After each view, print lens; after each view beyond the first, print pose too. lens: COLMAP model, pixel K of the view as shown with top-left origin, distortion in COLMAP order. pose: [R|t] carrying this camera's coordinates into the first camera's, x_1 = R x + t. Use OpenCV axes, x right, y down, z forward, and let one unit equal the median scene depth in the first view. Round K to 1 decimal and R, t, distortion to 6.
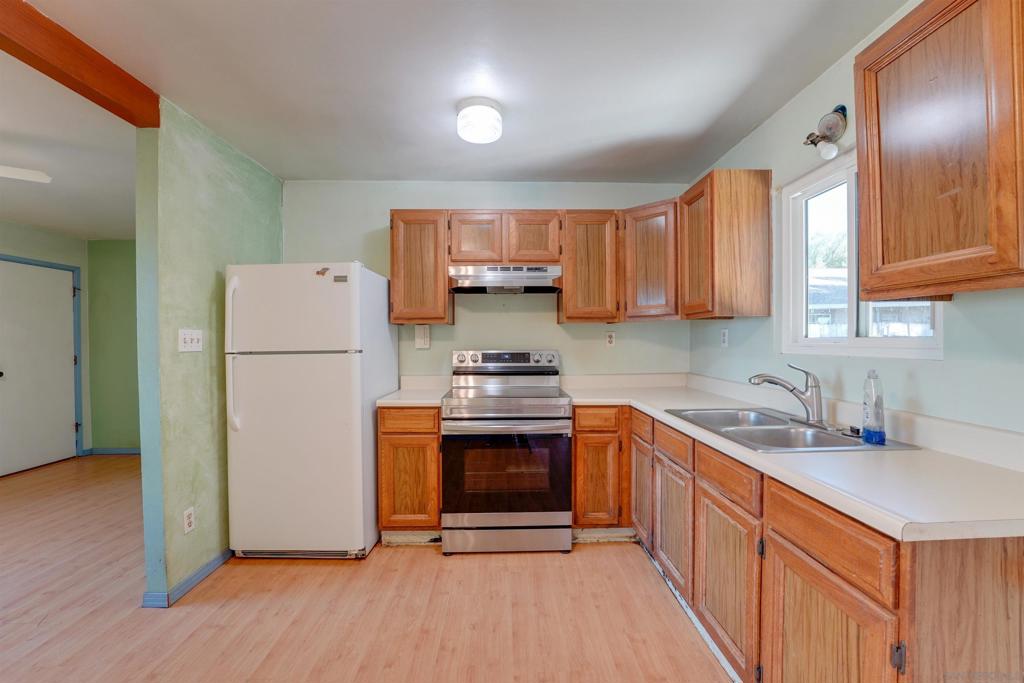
lens RADIAL K [[417.5, 0, 512.5], [0, 417.5, 344.9], [0, 0, 1]] dist [-0.030657, 0.005093]
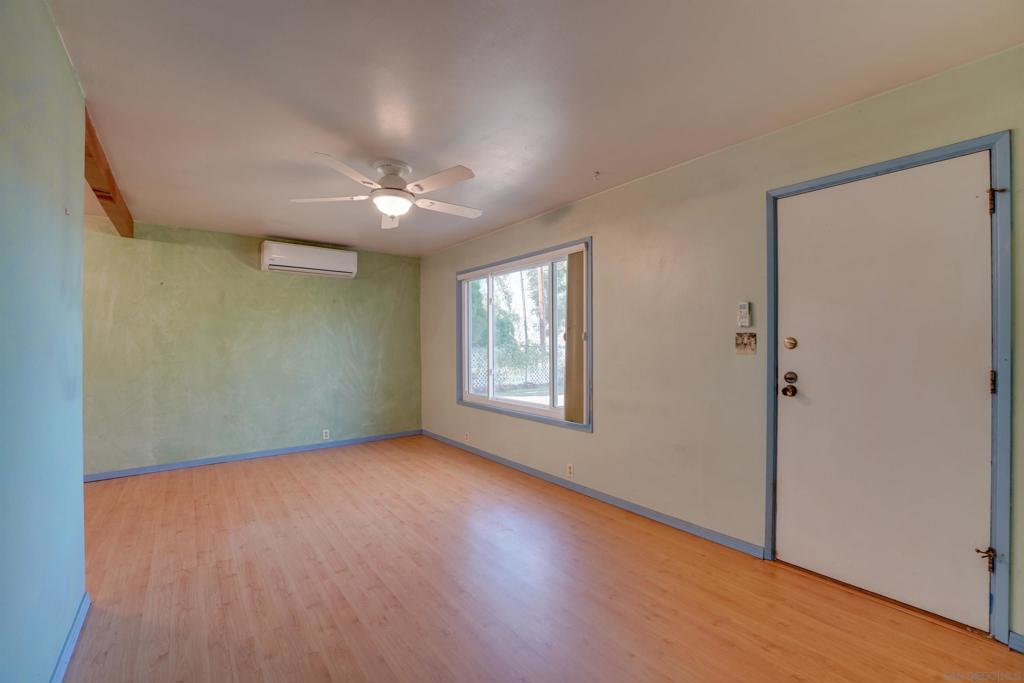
lens RADIAL K [[417.5, 0, 507.3], [0, 417.5, 344.0], [0, 0, 1]] dist [-0.030657, 0.005093]
pose [[-0.807223, 0.013747, -0.590087, -0.915912], [0.006618, 0.999877, 0.014240, -0.011047], [0.590210, 0.007589, -0.807214, 1.906976]]
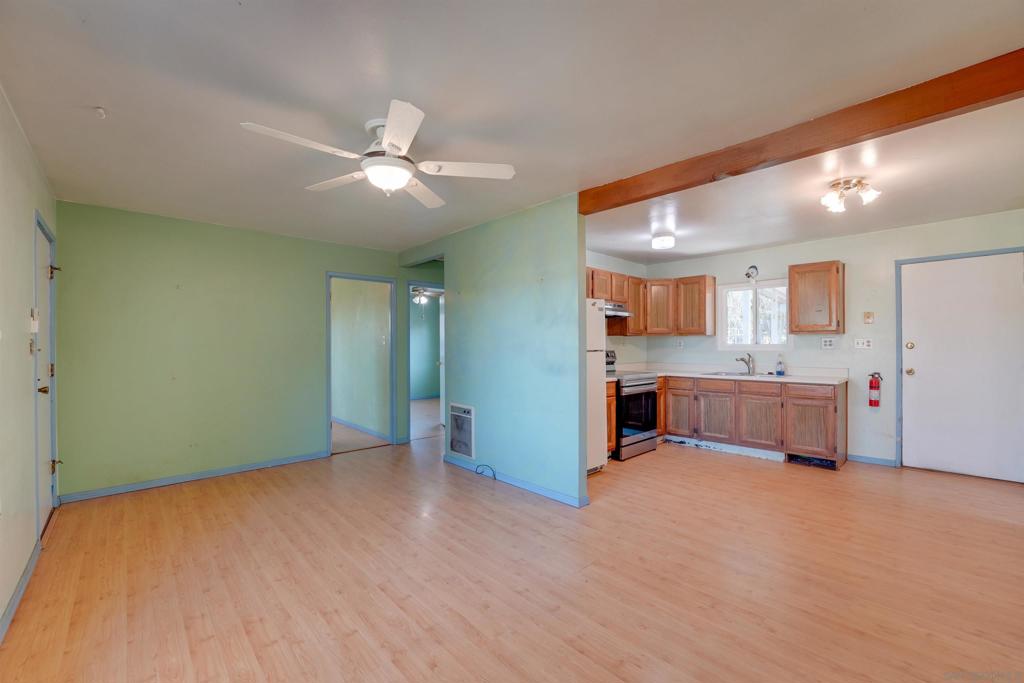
lens RADIAL K [[417.5, 0, 504.1], [0, 417.5, 342.2], [0, 0, 1]] dist [-0.030657, 0.005093]
pose [[0.756605, 0.009062, 0.653810, -1.743138], [0.004253, 0.999815, -0.018780, 0.011007], [-0.653858, 0.016989, 0.756426, -0.055104]]
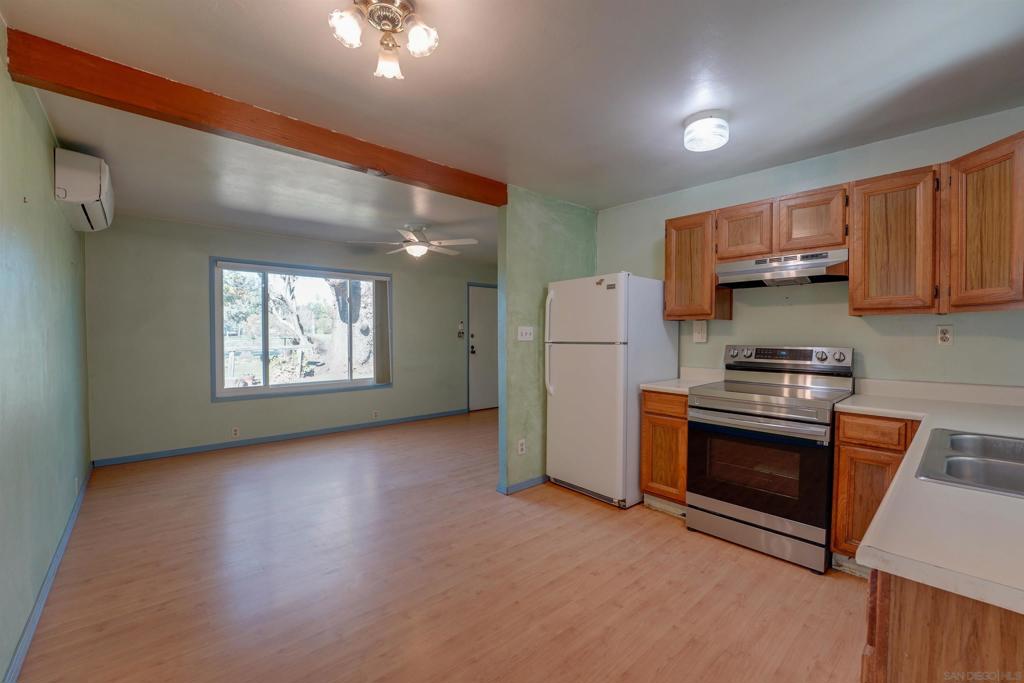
lens RADIAL K [[417.5, 0, 531.9], [0, 417.5, 345.4], [0, 0, 1]] dist [-0.030657, 0.005093]
pose [[0.672538, 0.027355, -0.739557, 0.354293], [-0.013350, 0.999602, 0.024834, -0.005438], [0.739942, -0.006829, 0.672636, -0.047615]]
